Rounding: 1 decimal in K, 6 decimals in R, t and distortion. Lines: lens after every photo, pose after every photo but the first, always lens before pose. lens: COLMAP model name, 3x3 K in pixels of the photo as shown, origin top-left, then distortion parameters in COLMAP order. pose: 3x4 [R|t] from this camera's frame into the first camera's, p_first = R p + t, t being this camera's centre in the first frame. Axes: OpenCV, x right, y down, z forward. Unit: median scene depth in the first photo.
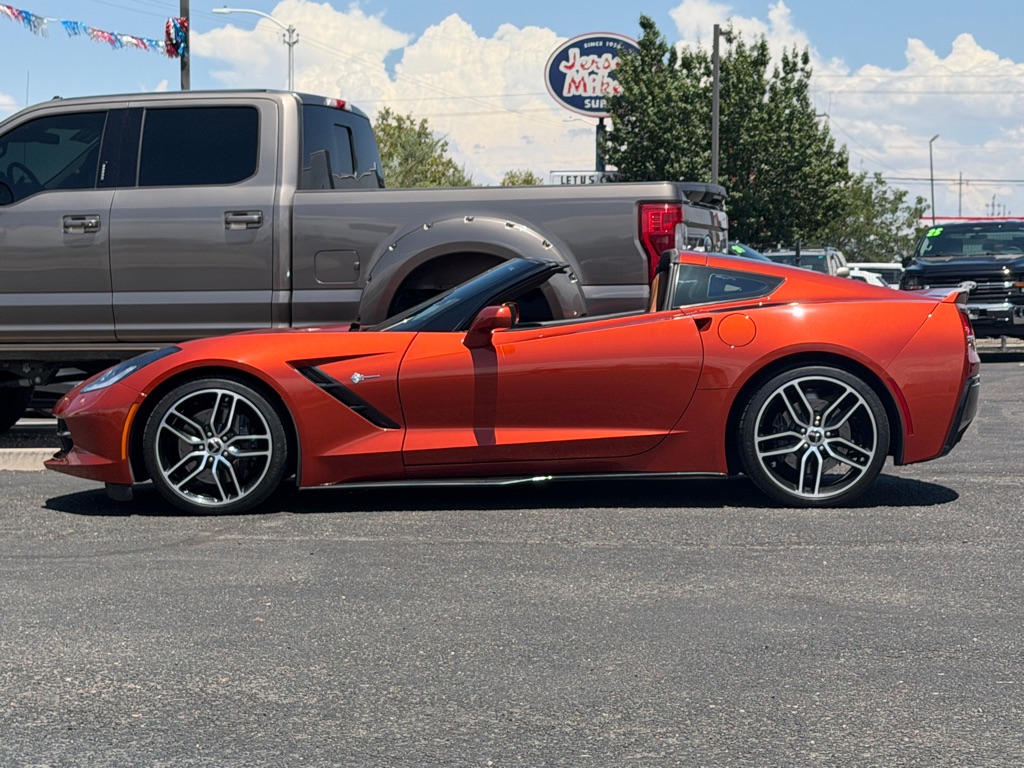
lens RADIAL K [[2281.7, 0, 492.7], [0, 2281.7, 385.6], [0, 0, 1]] dist [0.139612, 0.249259]
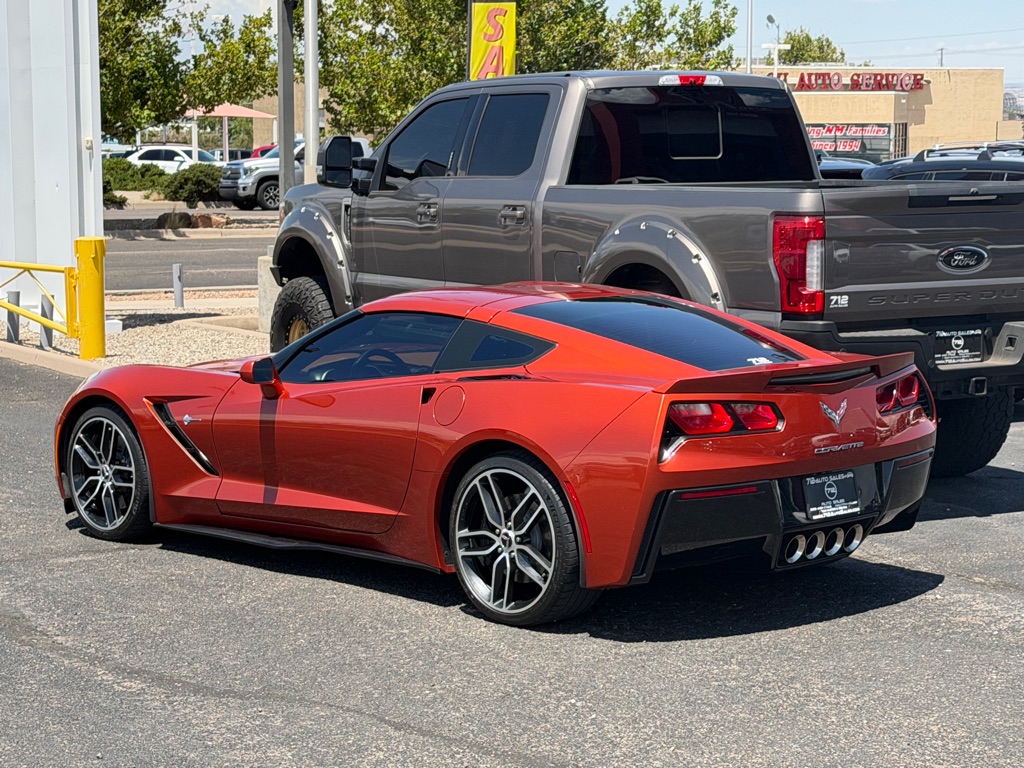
lens RADIAL K [[2259.7, 0, 492.5], [0, 2259.7, 378.8], [0, 0, 1]] dist [0.145245, 0.148459]
pose [[0.694126, 0.080530, -0.715335, 0.713240], [-0.029242, 0.996057, 0.083758, -0.104197], [0.719260, -0.037221, 0.693744, 0.416058]]
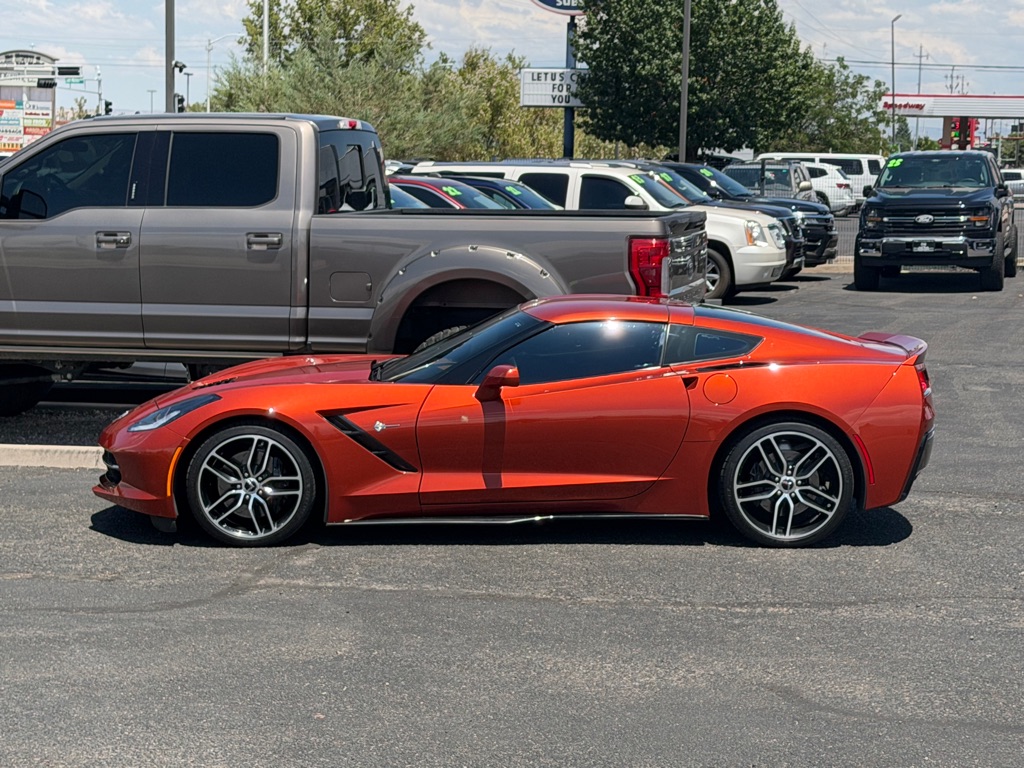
lens RADIAL K [[2263.1, 0, 507.6], [0, 2263.1, 382.5], [0, 0, 1]] dist [0.138367, 0.289322]
pose [[0.999588, 0.013798, 0.025166, -0.024693], [-0.015366, 0.997880, 0.063236, -0.094329], [-0.024240, -0.063597, 0.997681, -0.101861]]
